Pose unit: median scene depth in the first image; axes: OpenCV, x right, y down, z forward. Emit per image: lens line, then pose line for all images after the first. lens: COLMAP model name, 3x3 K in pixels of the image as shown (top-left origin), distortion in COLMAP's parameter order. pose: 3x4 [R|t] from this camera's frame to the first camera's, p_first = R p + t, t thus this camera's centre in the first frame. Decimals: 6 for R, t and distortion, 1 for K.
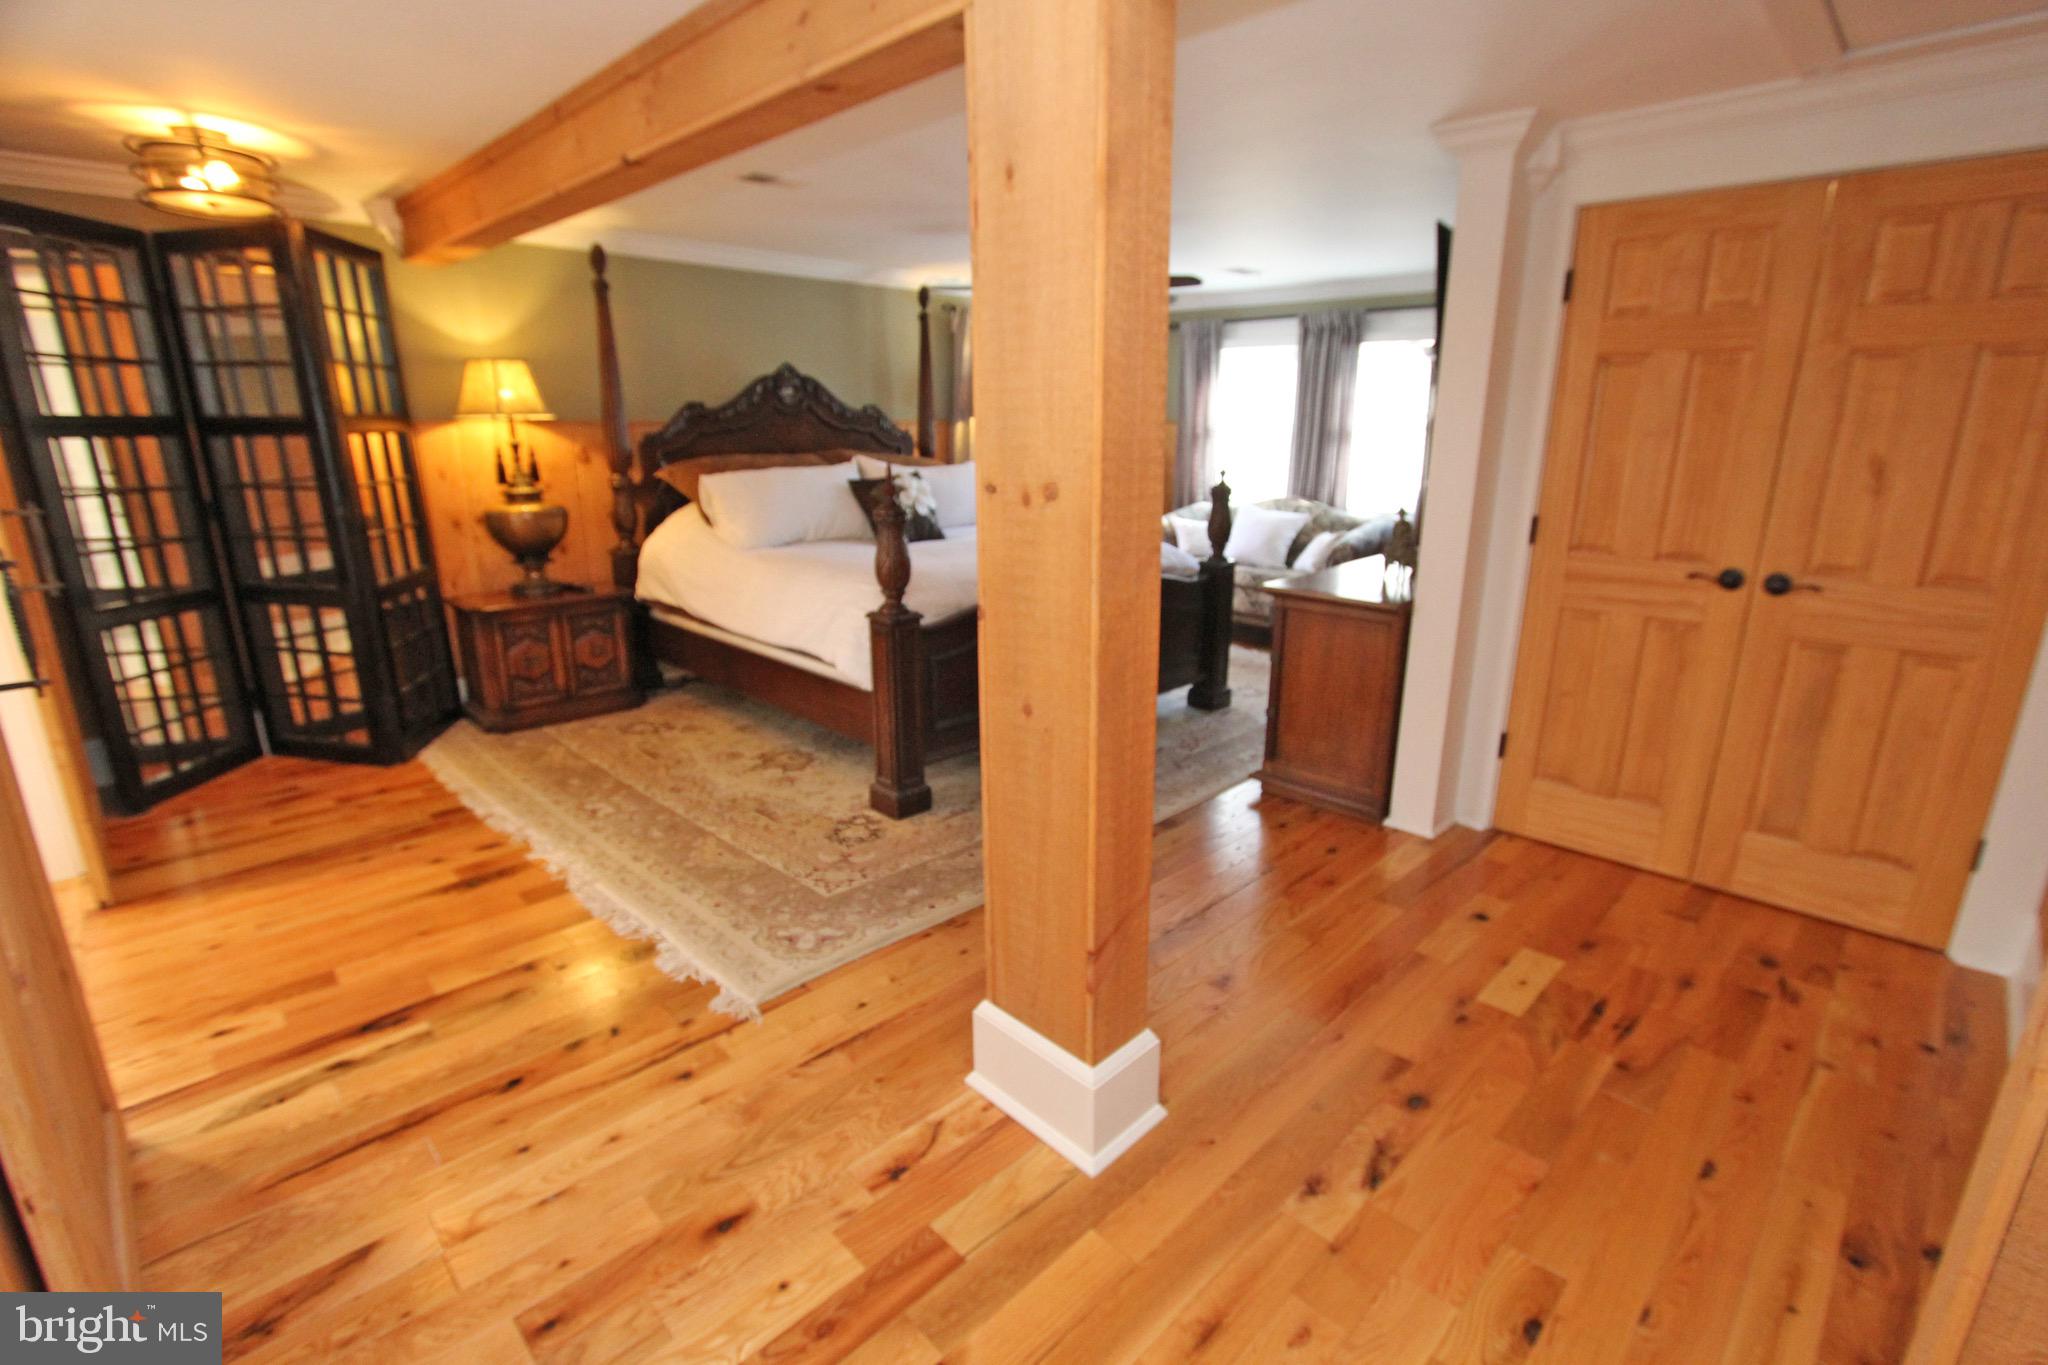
lens RADIAL K [[944.8, 0, 1023.9], [0, 944.8, 692.1], [0, 0, 1]] dist [-0.020062, 0.002365]
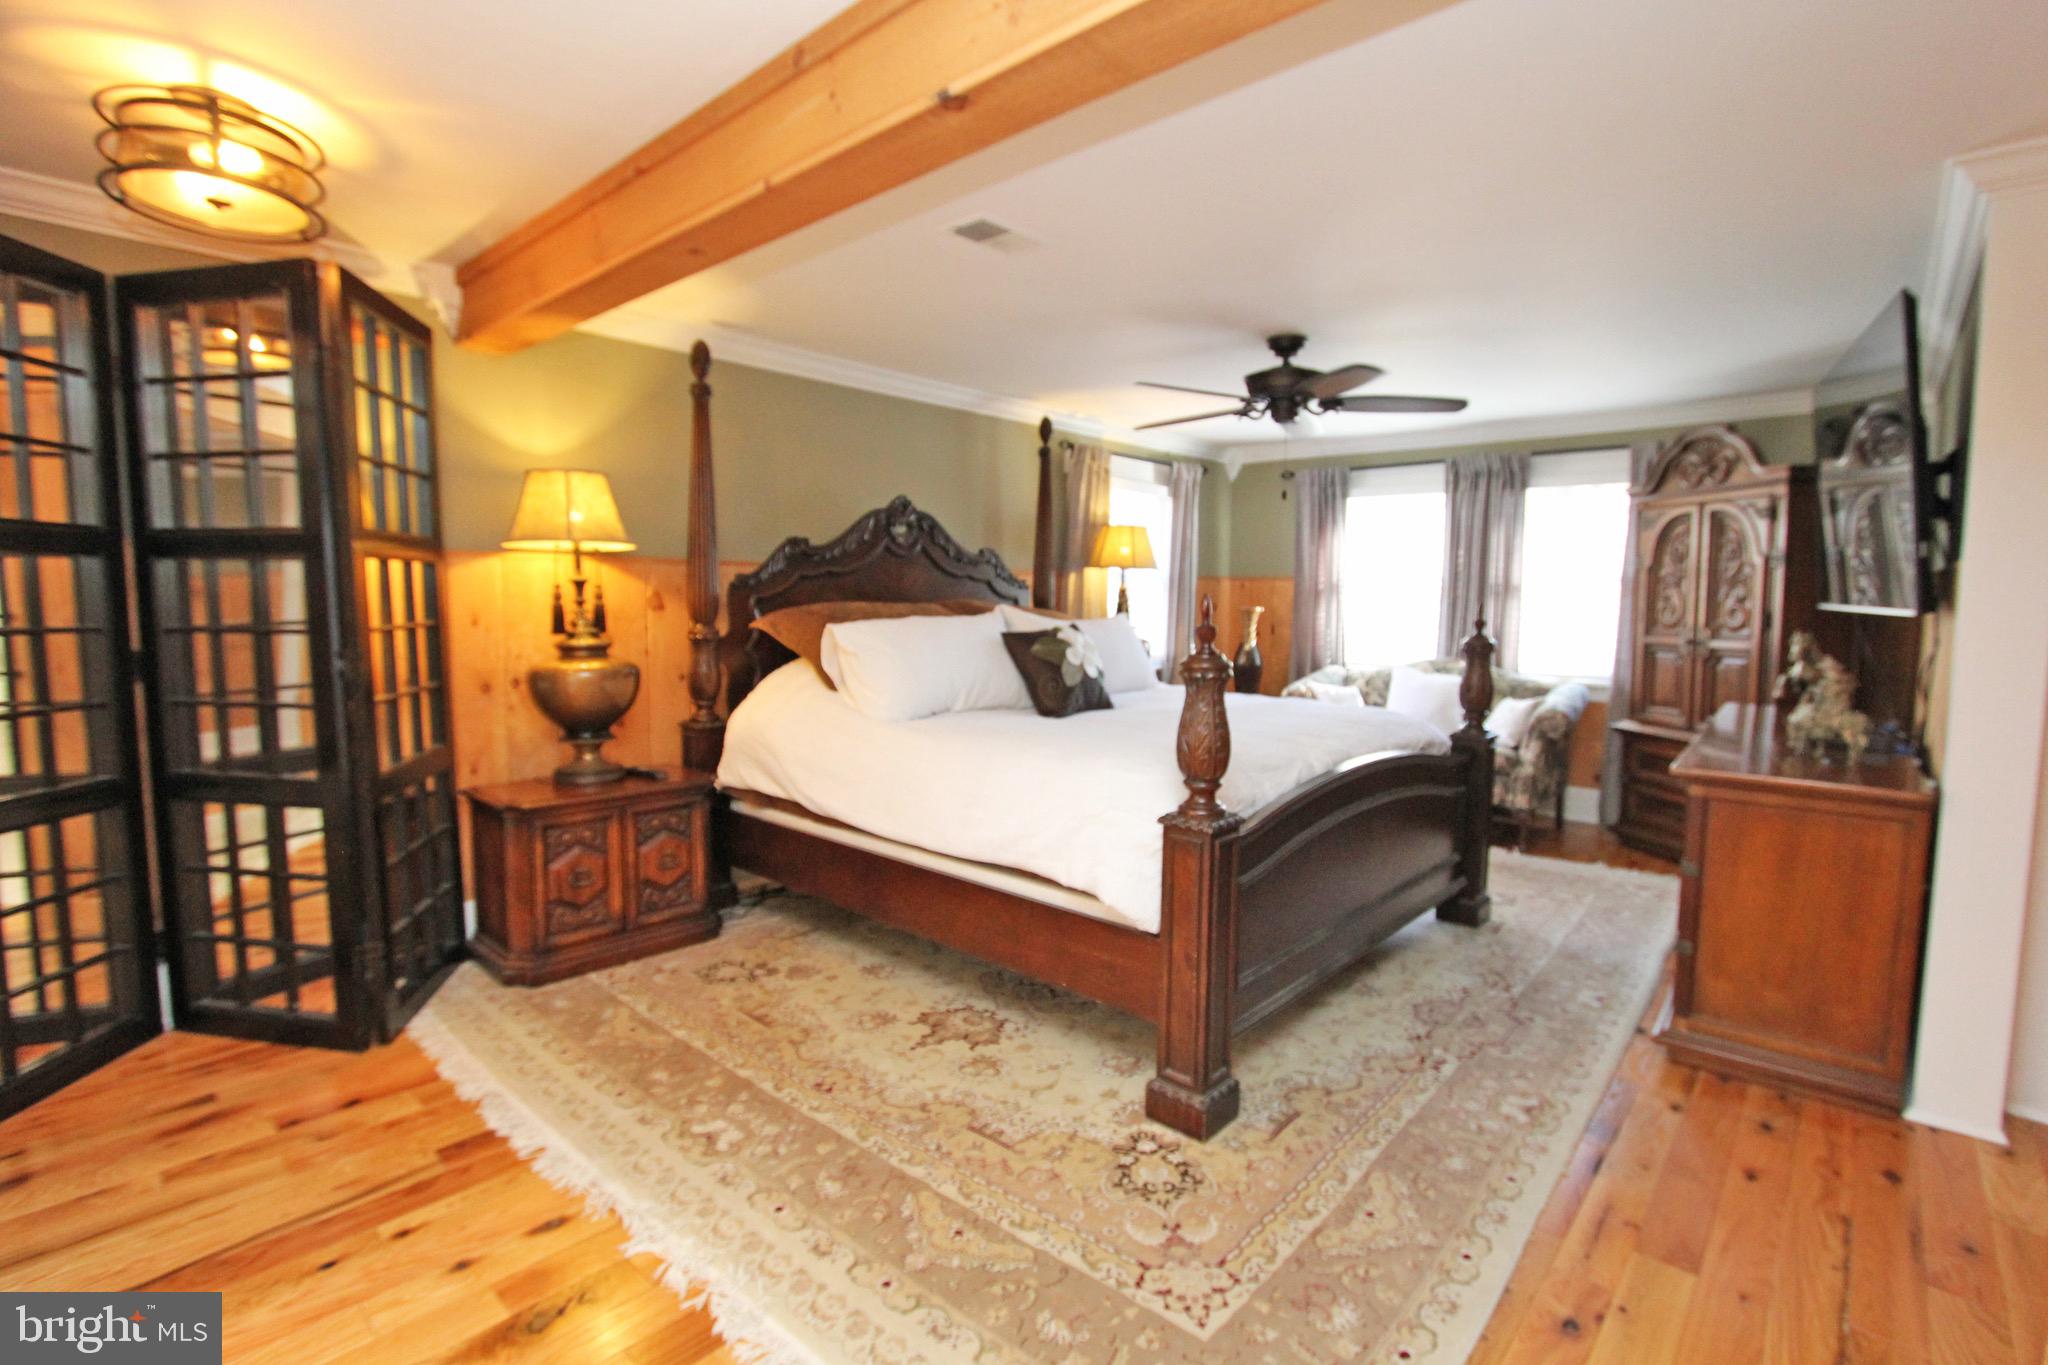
lens RADIAL K [[944.8, 0, 1027.0], [0, 944.8, 678.1], [0, 0, 1]] dist [-0.020062, 0.002365]
pose [[0.998338, -0.002160, 0.057585, -0.253563], [0.013259, 0.981093, -0.193080, -0.043913], [-0.056079, 0.193522, 0.979492, 0.289065]]
